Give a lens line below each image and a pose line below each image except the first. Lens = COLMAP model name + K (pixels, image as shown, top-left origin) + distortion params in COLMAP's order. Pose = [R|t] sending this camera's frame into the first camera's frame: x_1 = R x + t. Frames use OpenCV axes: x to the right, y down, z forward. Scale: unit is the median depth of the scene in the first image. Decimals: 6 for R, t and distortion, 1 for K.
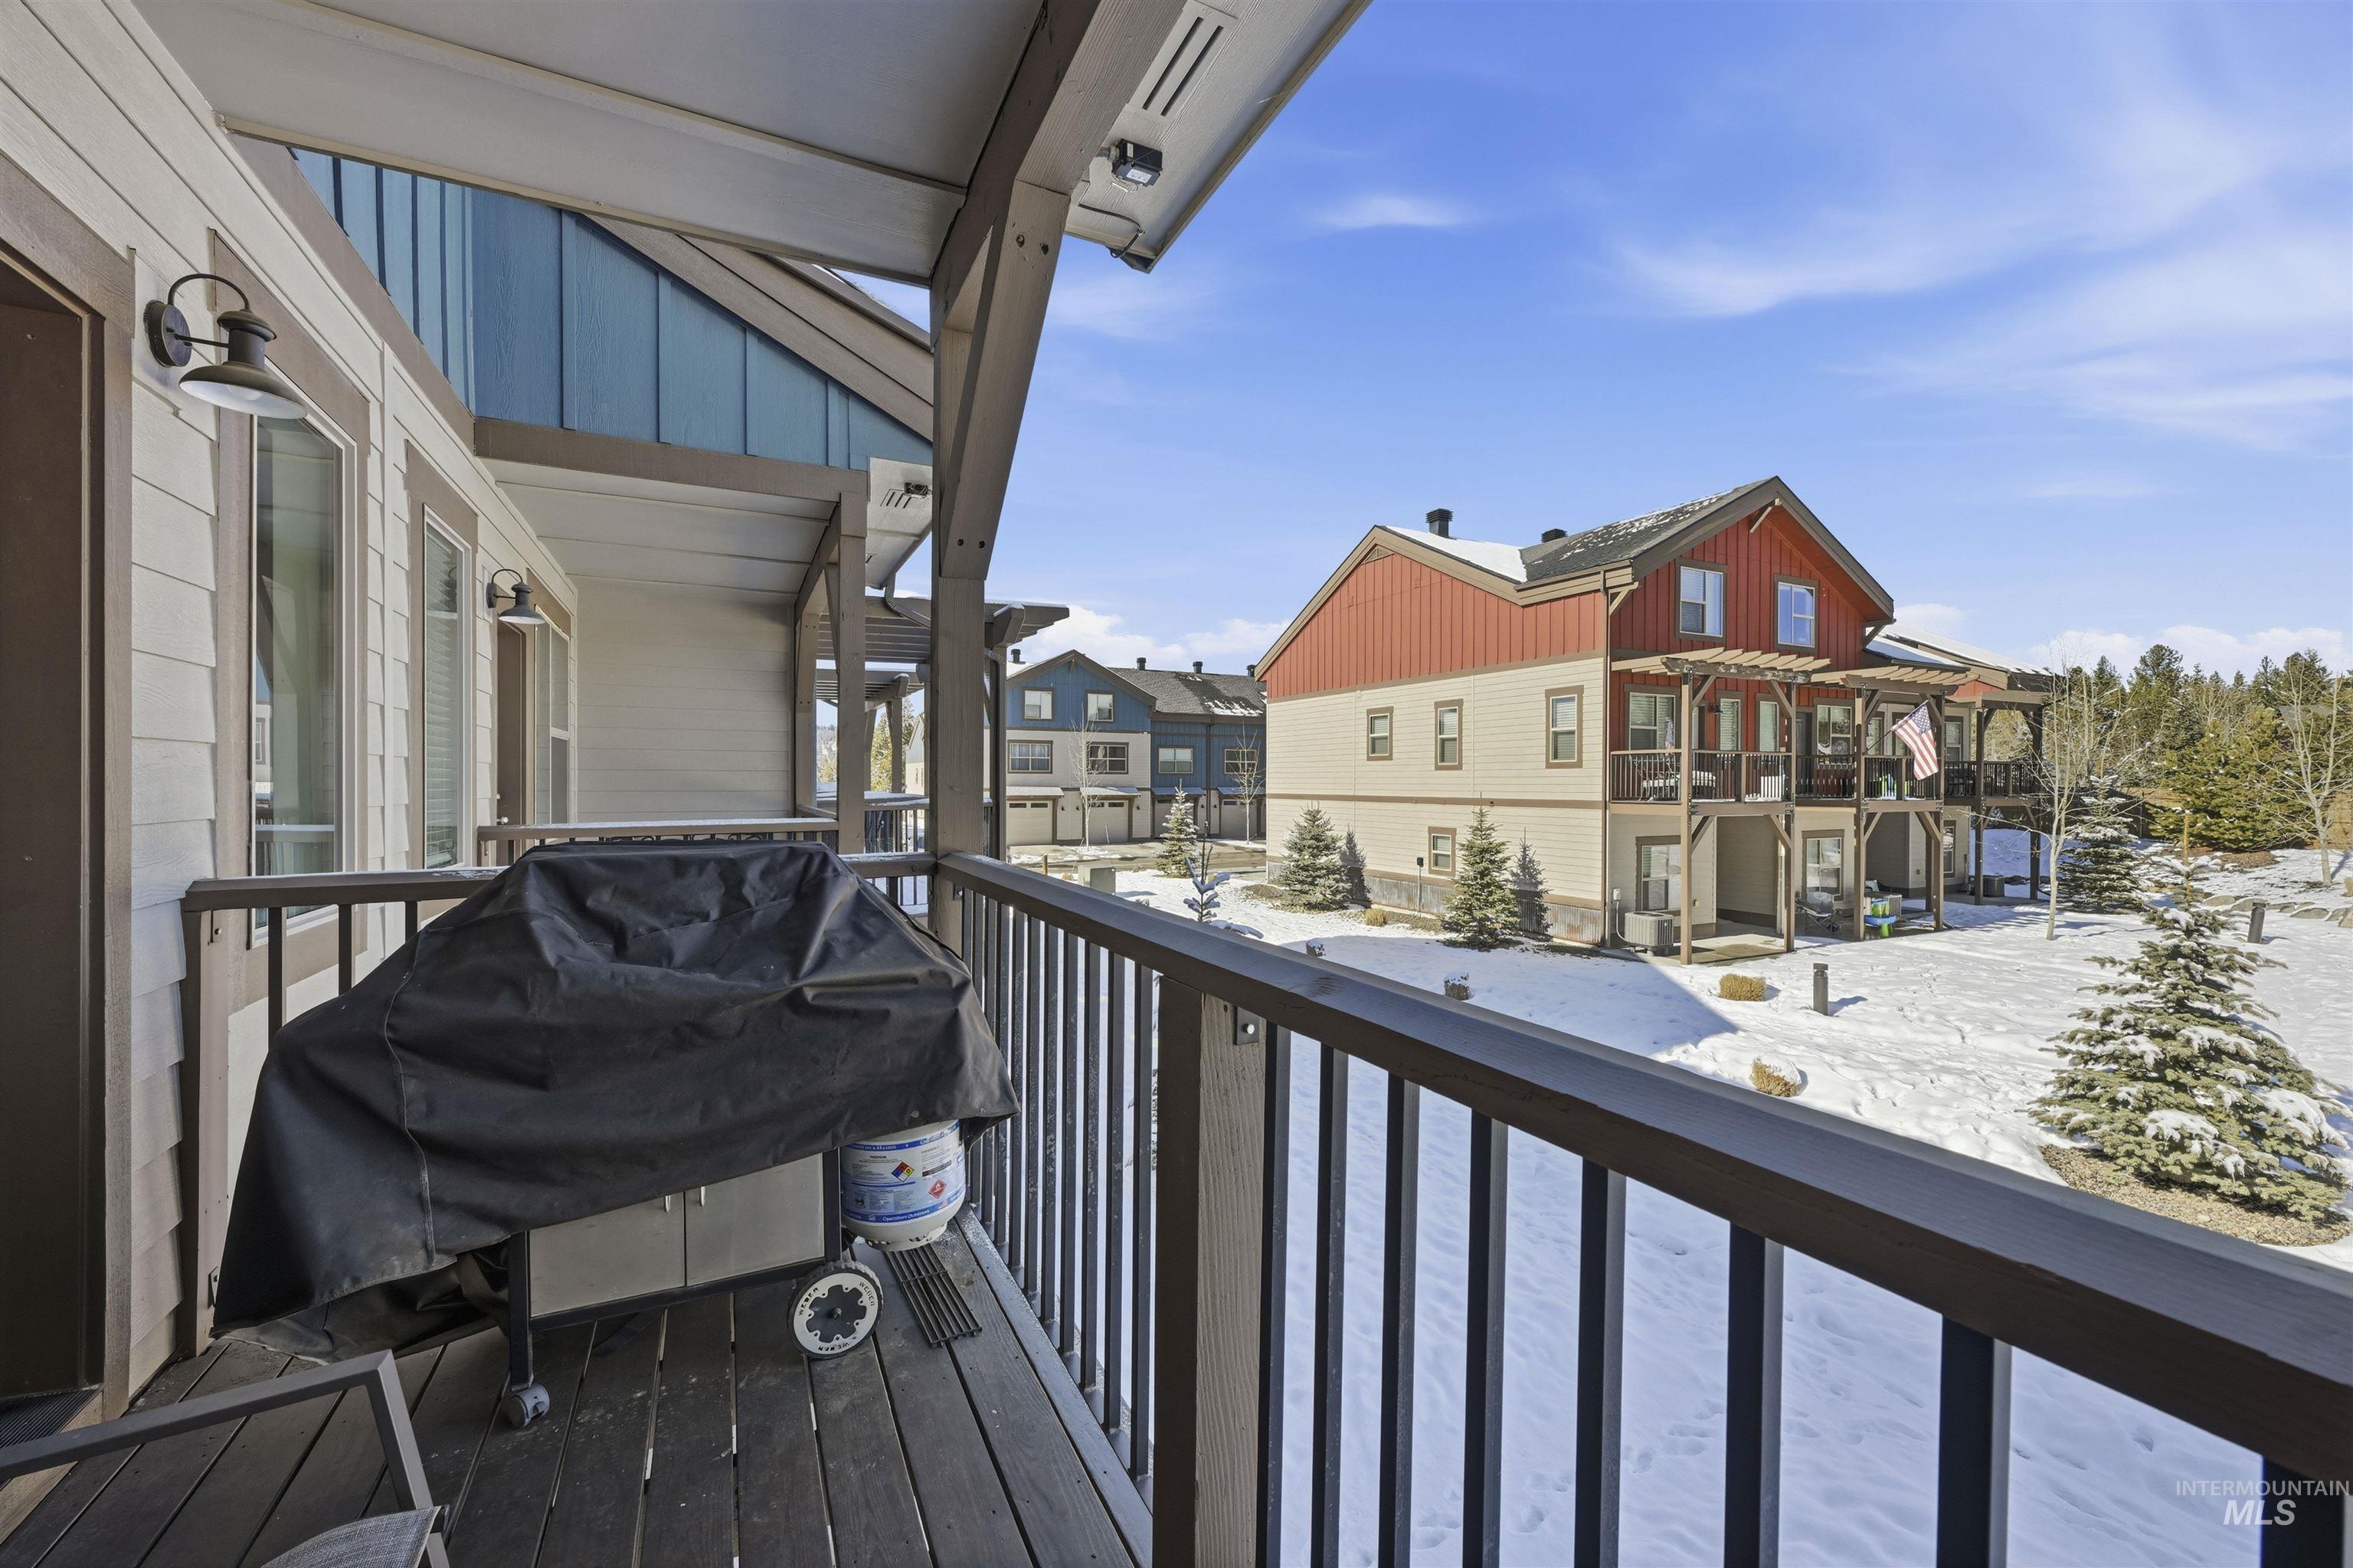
lens RADIAL K [[929.7, 0, 1194.7], [0, 929.7, 785.8], [0, 0, 1]] dist [-0.001809, 0.000721]
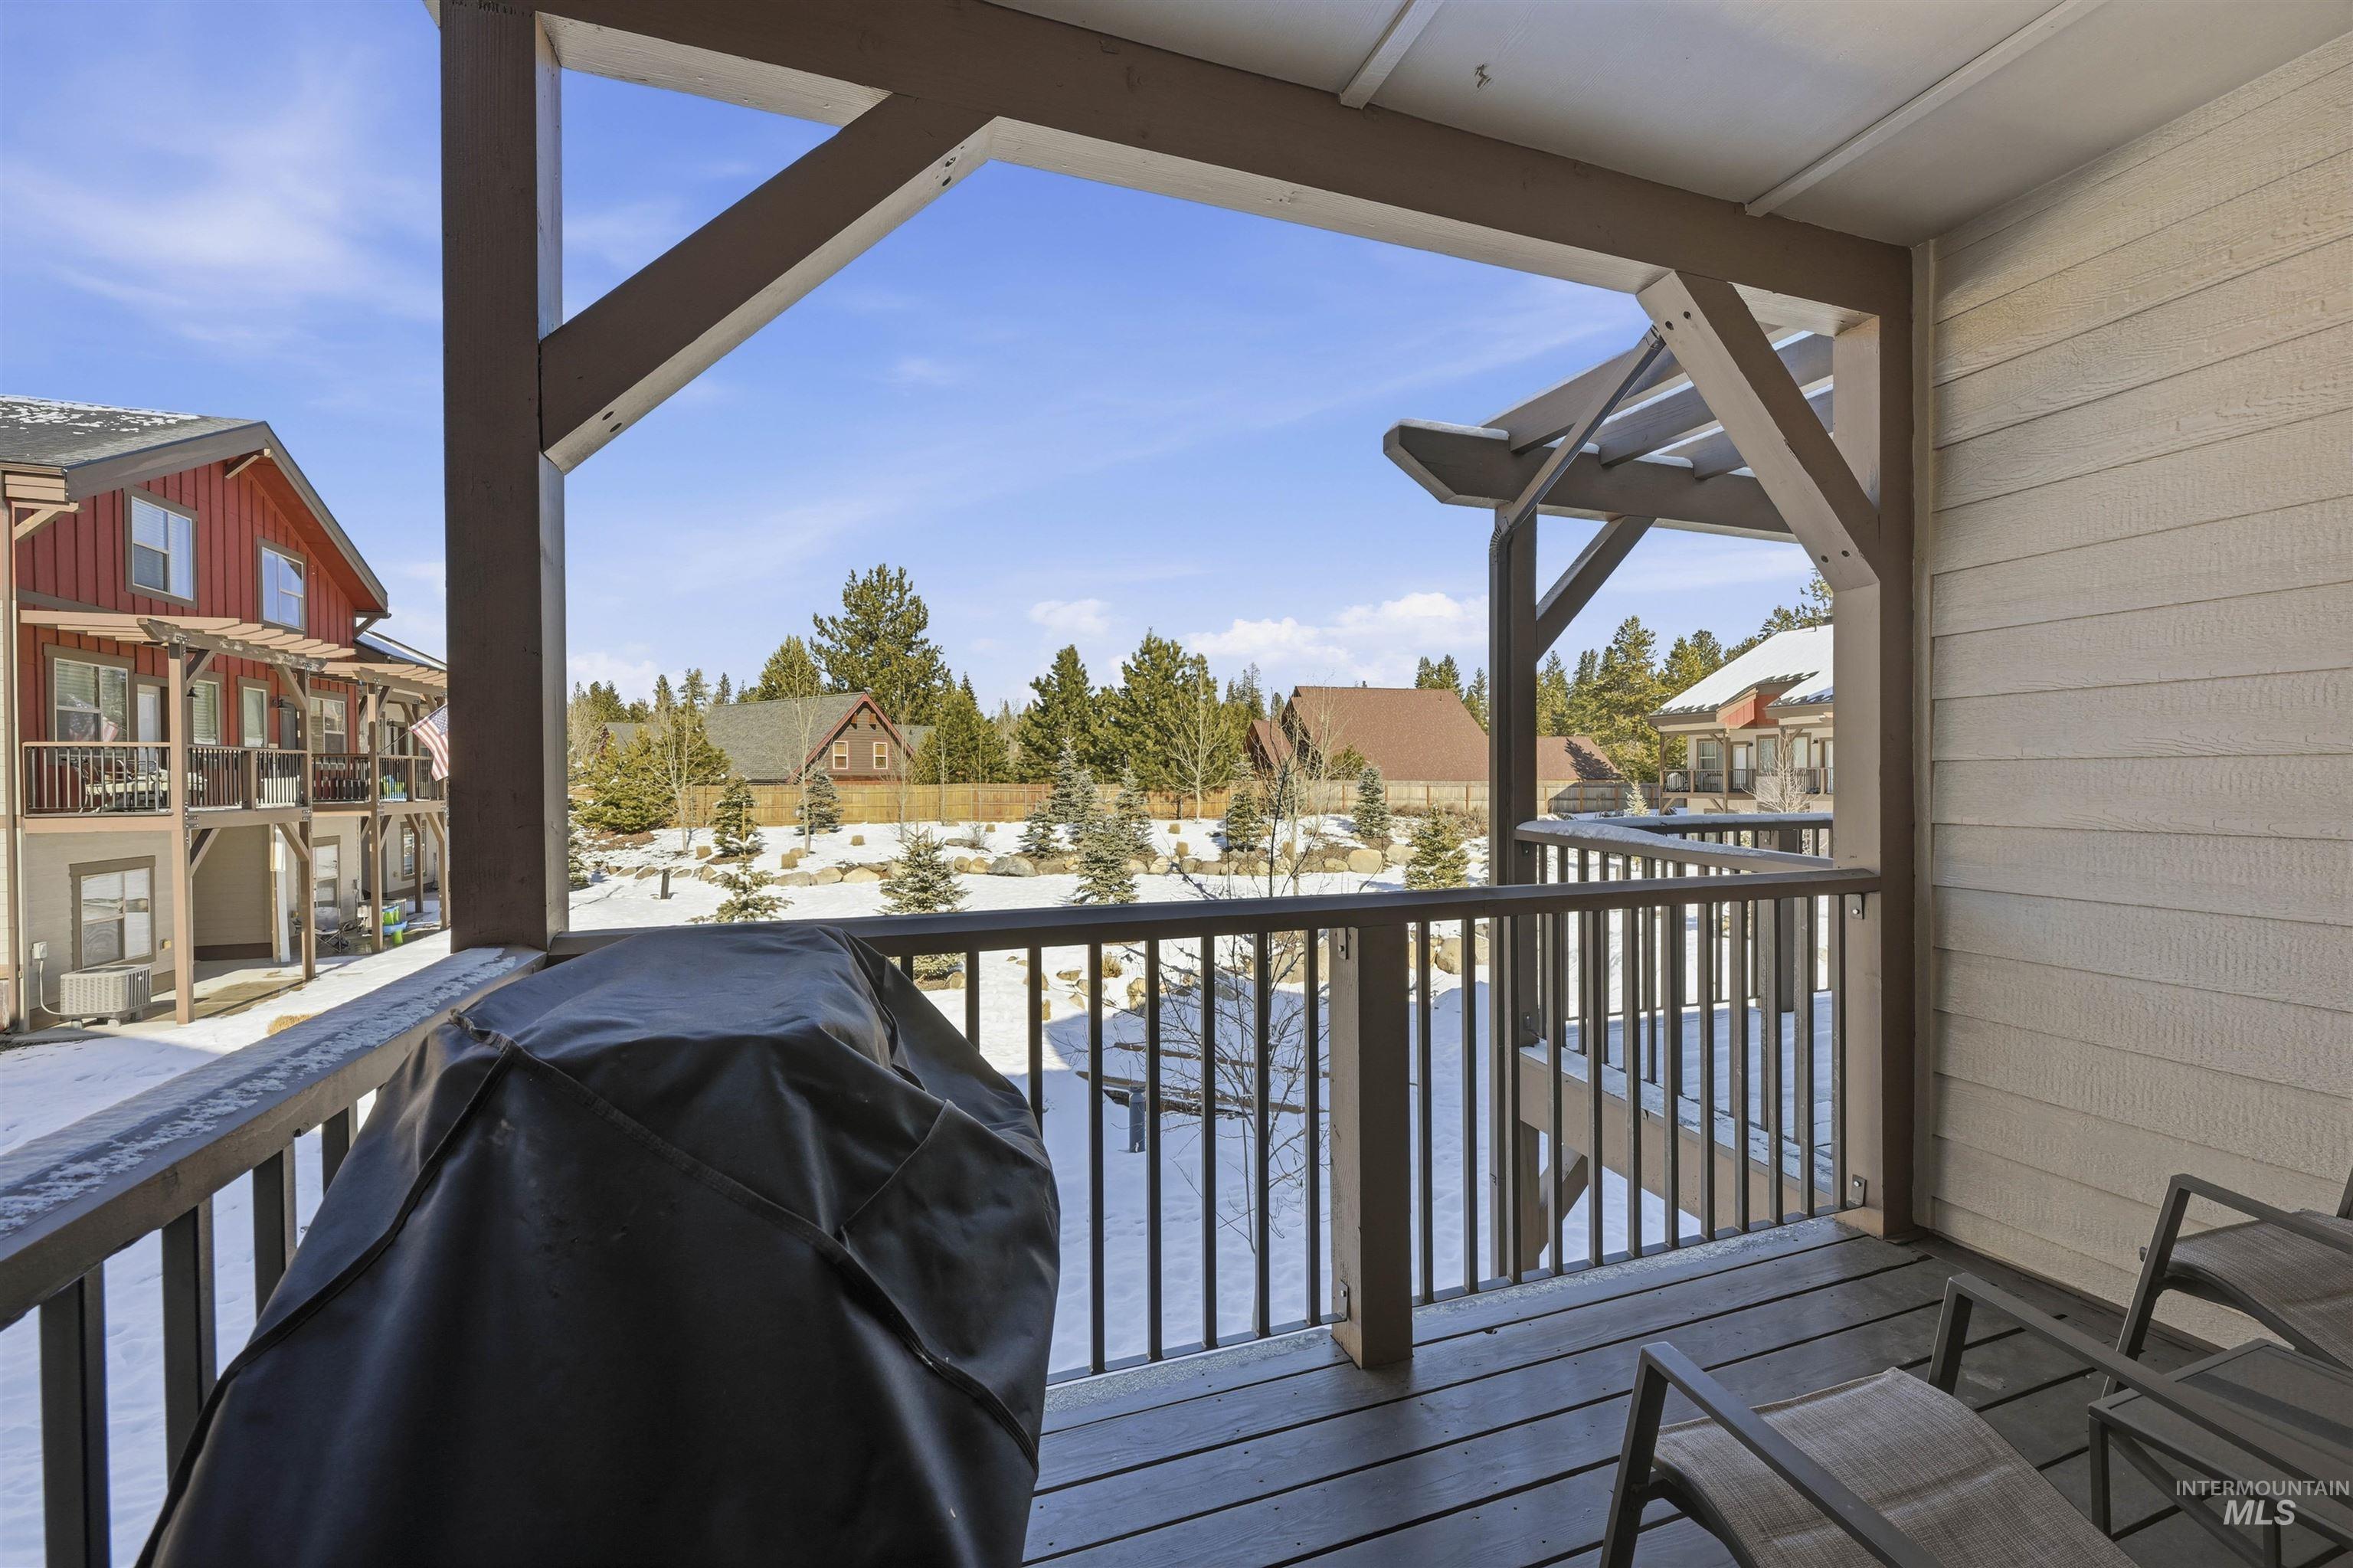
lens RADIAL K [[929.7, 0, 1170.8], [0, 929.7, 787.0], [0, 0, 1]] dist [-0.001809, 0.000721]
pose [[0.135701, -0.012830, 0.990667, -0.104812], [0.010641, 0.999877, 0.011492, -0.002933], [-0.990693, 0.008982, 0.135821, 0.075874]]
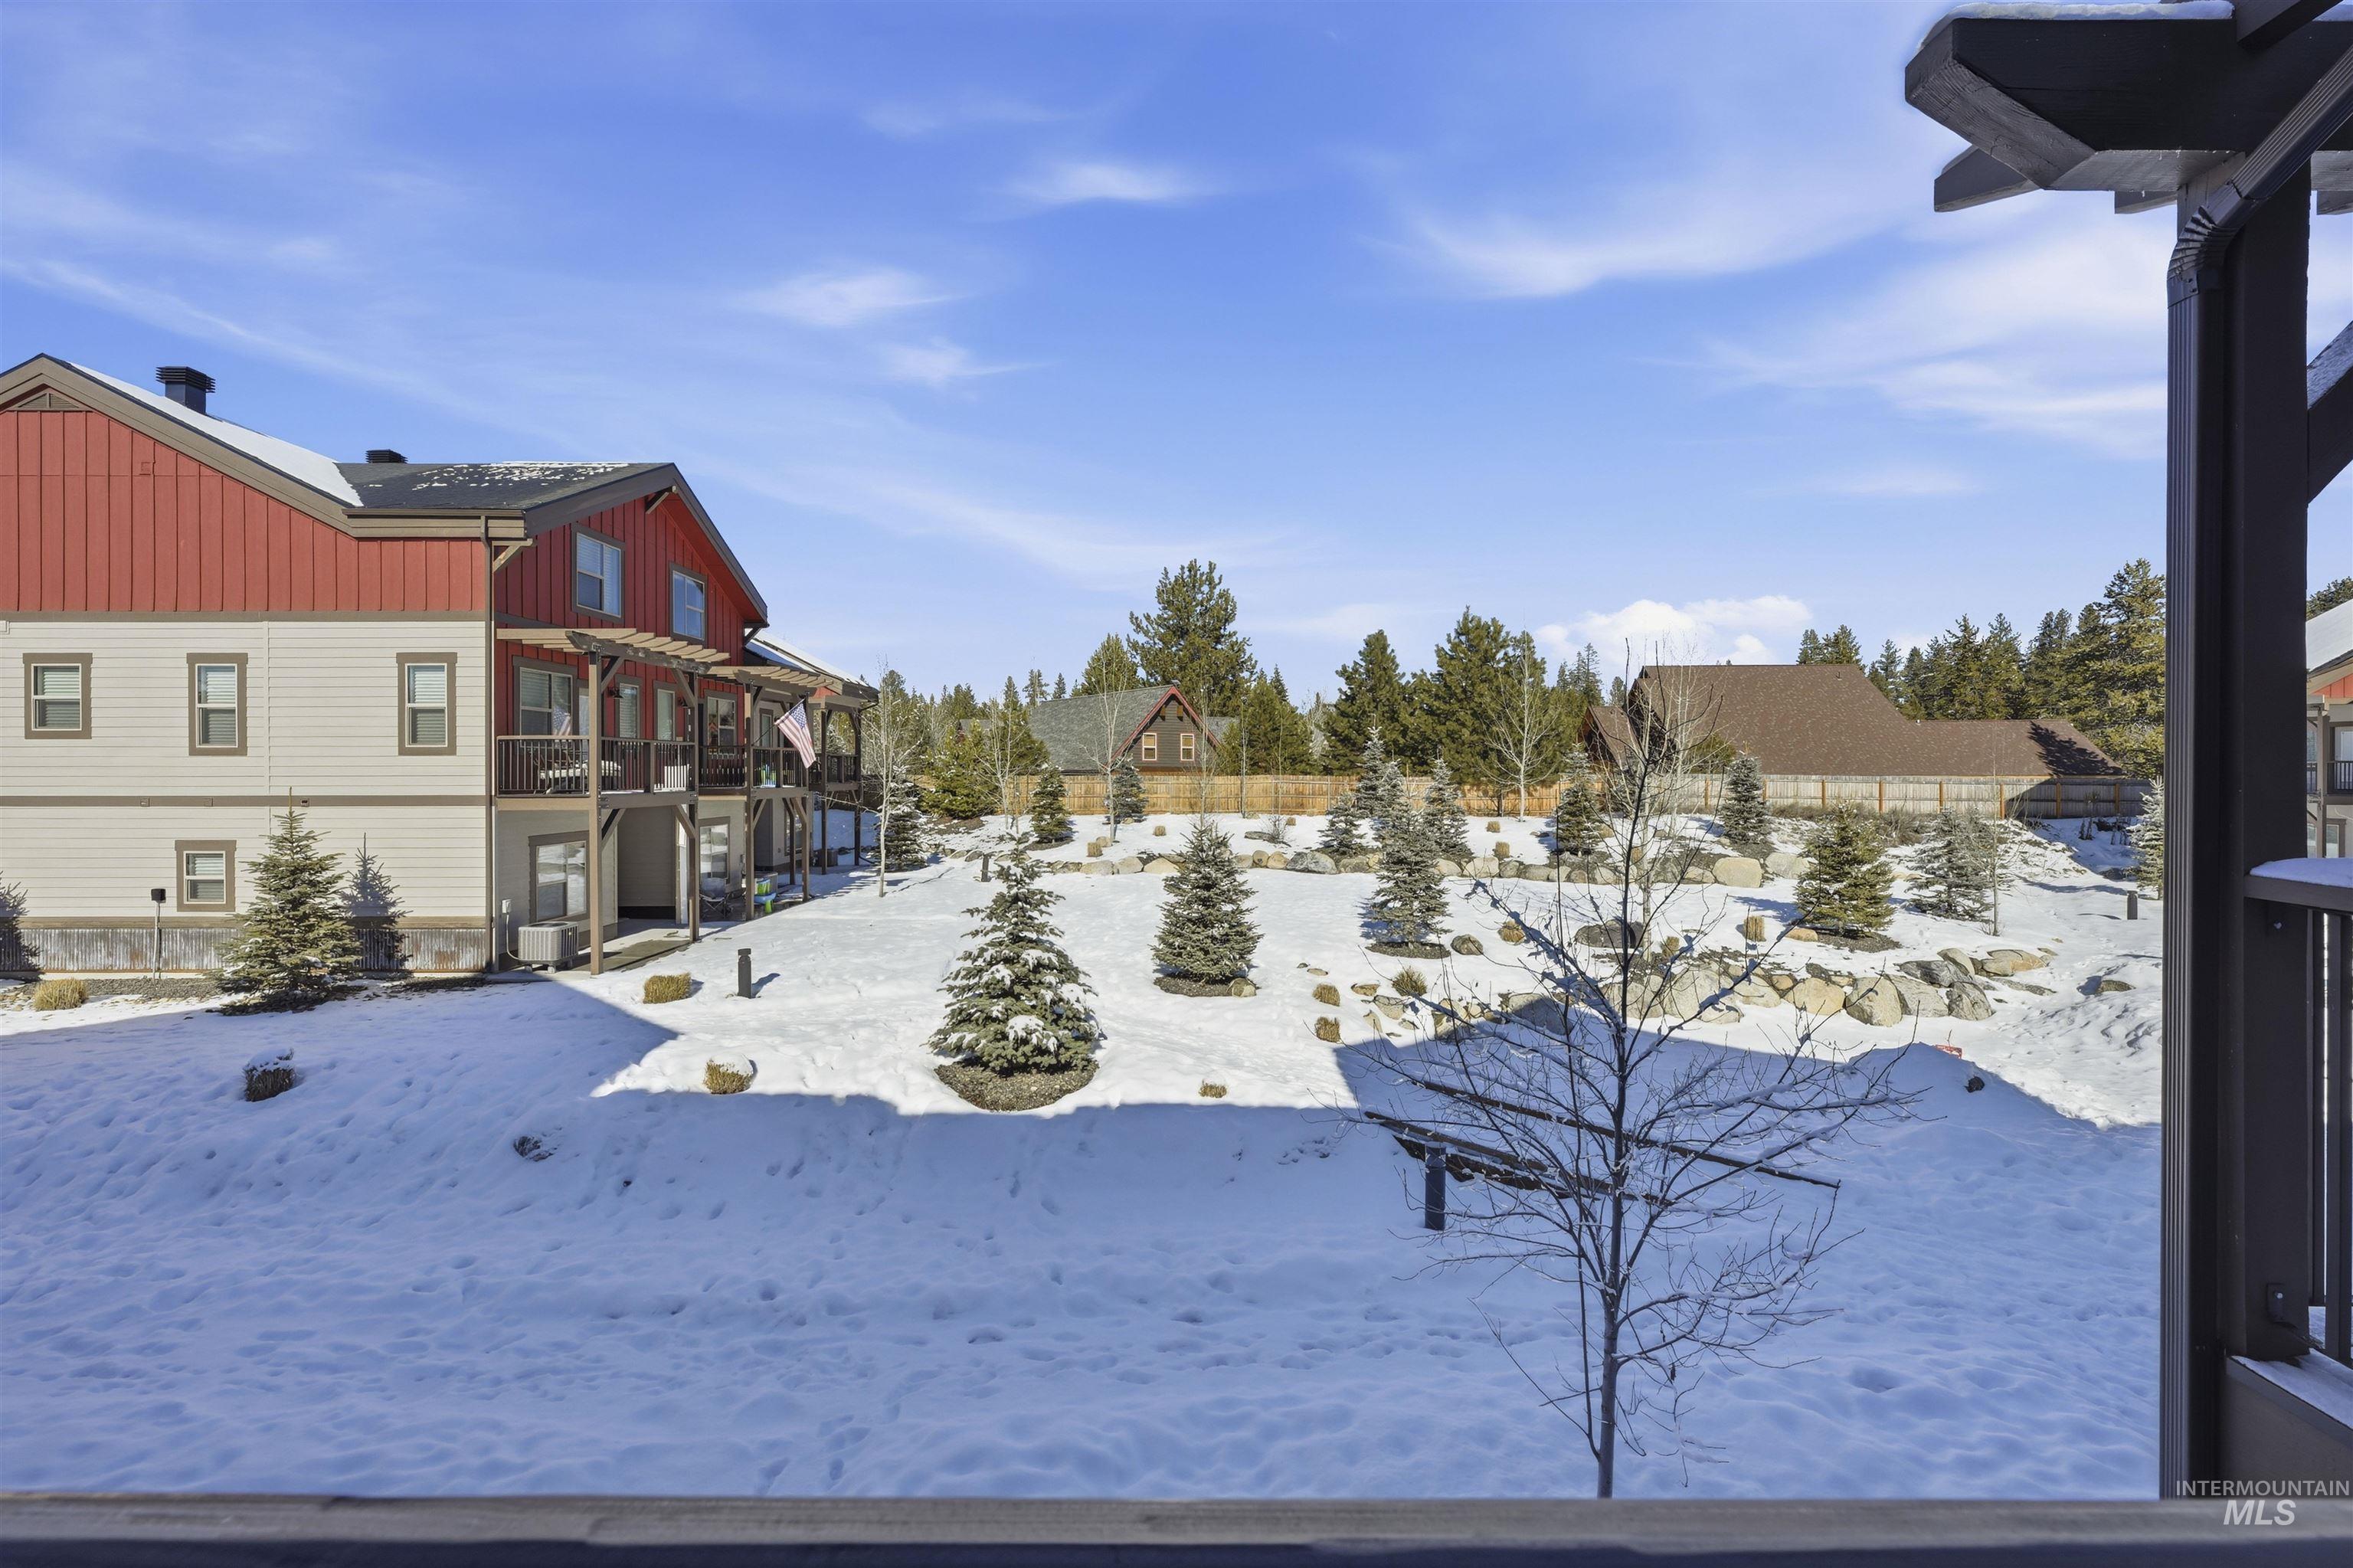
lens RADIAL K [[929.7, 0, 1167.9], [0, 929.7, 776.6], [0, 0, 1]] dist [-0.001809, 0.000721]
pose [[0.455195, -0.007937, 0.890356, -0.018939], [0.006285, 0.999964, 0.005700, -0.001370], [-0.890370, 0.003002, 0.455229, 0.082256]]
